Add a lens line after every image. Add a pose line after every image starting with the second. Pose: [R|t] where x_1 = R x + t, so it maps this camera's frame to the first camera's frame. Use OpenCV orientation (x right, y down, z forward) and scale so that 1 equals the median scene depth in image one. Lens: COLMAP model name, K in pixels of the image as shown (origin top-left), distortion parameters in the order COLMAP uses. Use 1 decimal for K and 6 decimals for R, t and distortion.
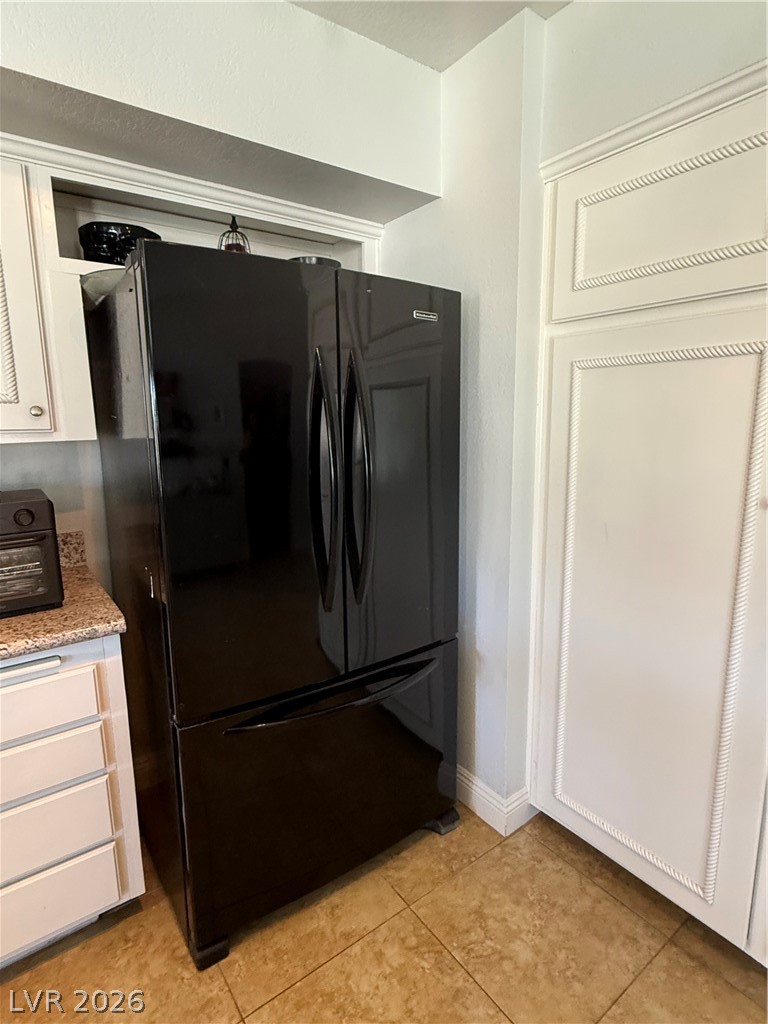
lens RADIAL K [[543.7, 0, 386.6], [0, 543.7, 506.6], [0, 0, 1]] dist [0.029642, -0.001117]
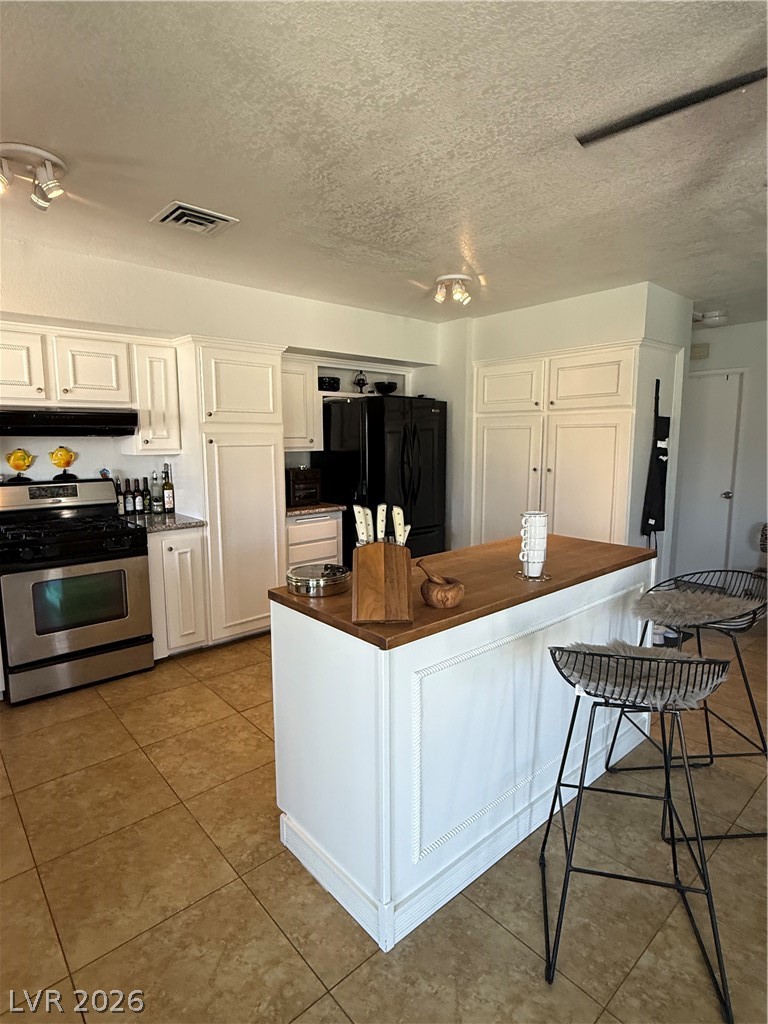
lens RADIAL K [[543.7, 0, 386.6], [0, 543.7, 506.6], [0, 0, 1]] dist [0.029642, -0.001117]
pose [[0.995324, -0.000240, 0.096588, -0.501055], [0.004513, 0.999020, -0.044021, 0.317077], [-0.096483, 0.044251, 0.994350, -1.975311]]
